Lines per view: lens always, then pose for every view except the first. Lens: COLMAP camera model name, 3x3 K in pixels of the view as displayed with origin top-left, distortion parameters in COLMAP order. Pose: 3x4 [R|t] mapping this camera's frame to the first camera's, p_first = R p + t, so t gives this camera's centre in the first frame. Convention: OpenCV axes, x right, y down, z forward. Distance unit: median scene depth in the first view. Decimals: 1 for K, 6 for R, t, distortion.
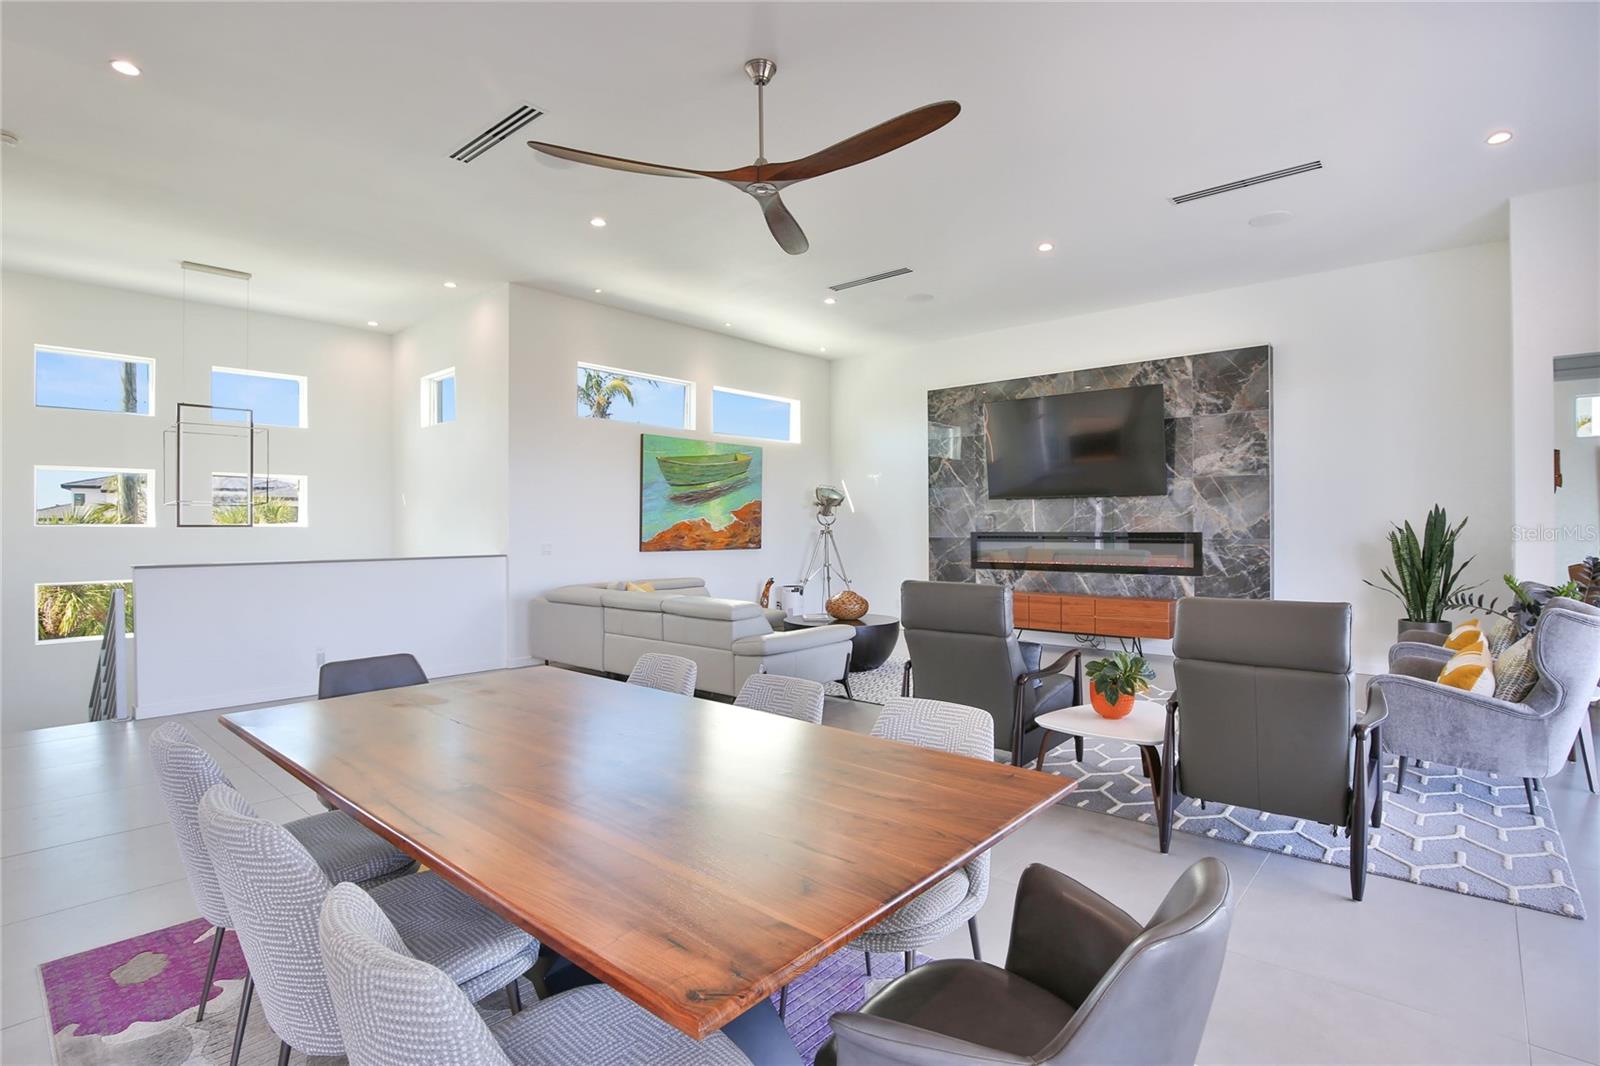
lens RADIAL K [[771.1, 0, 799.7], [0, 771.1, 525.4], [0, 0, 1]] dist [-0.022172, 0.003587]
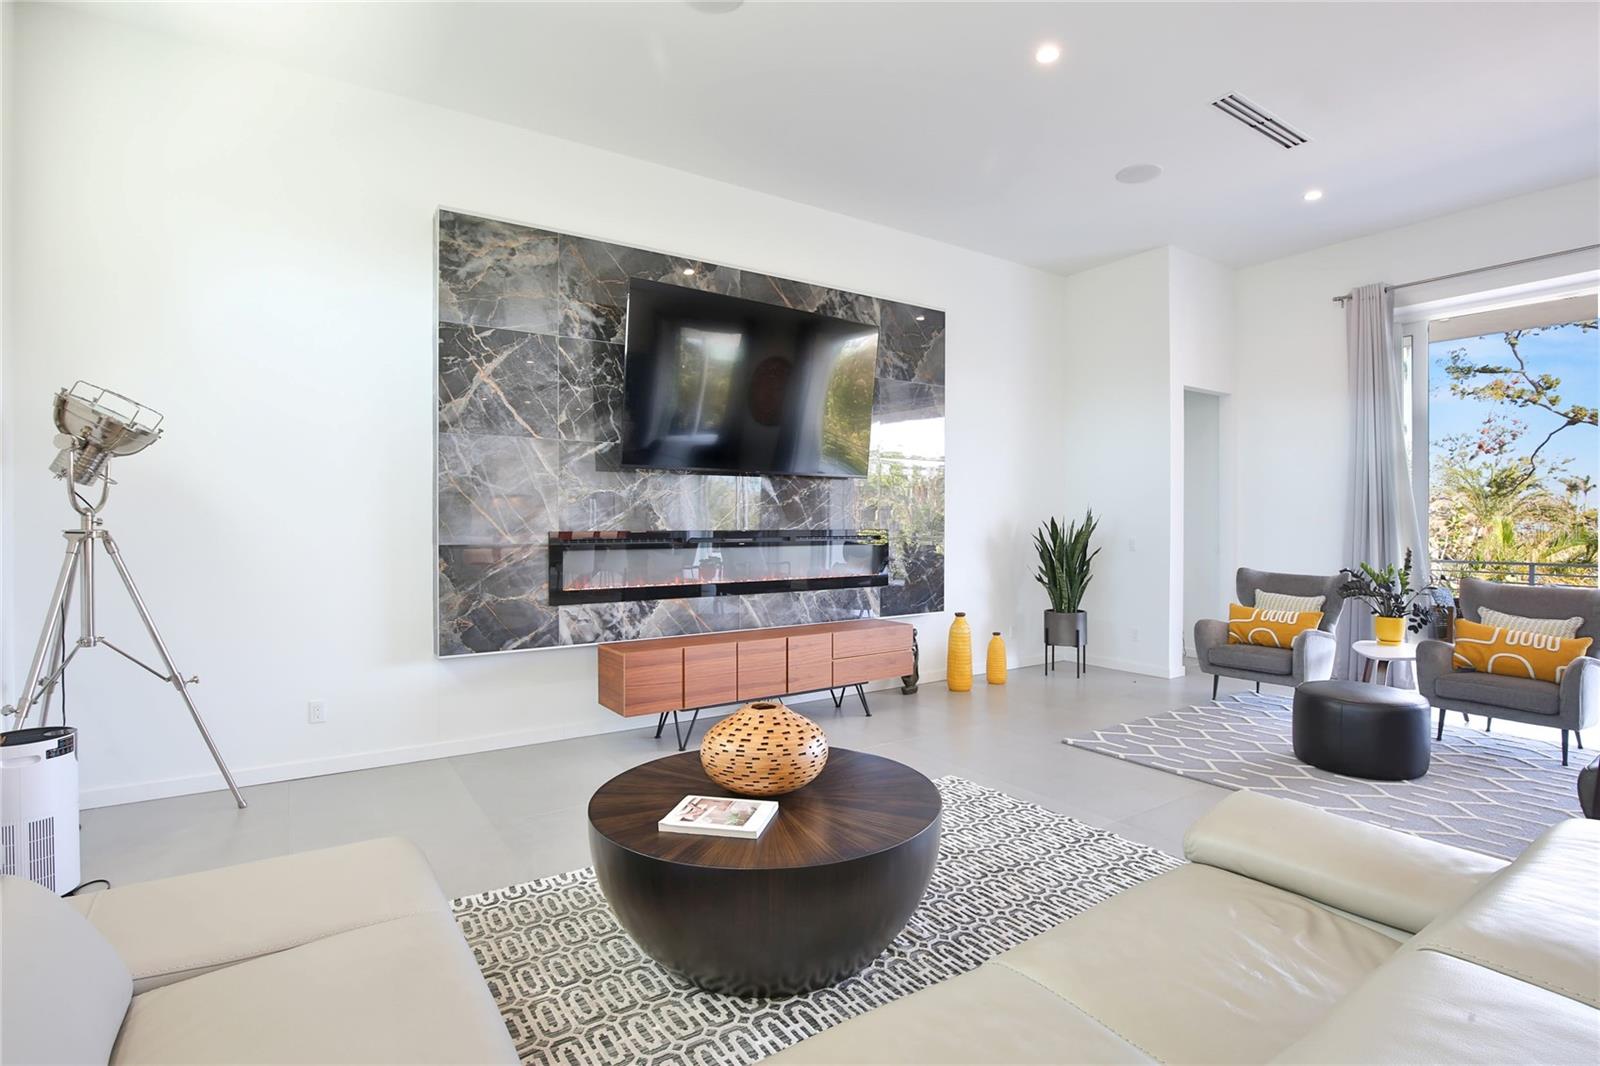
lens RADIAL K [[771.1, 0, 802.3], [0, 771.1, 537.6], [0, 0, 1]] dist [-0.022172, 0.003587]
pose [[0.258178, -0.002020, 0.966095, -0.212111], [0.008869, 0.999961, -0.000280, 0.014193], [-0.966057, 0.008641, 0.258186, 0.736075]]
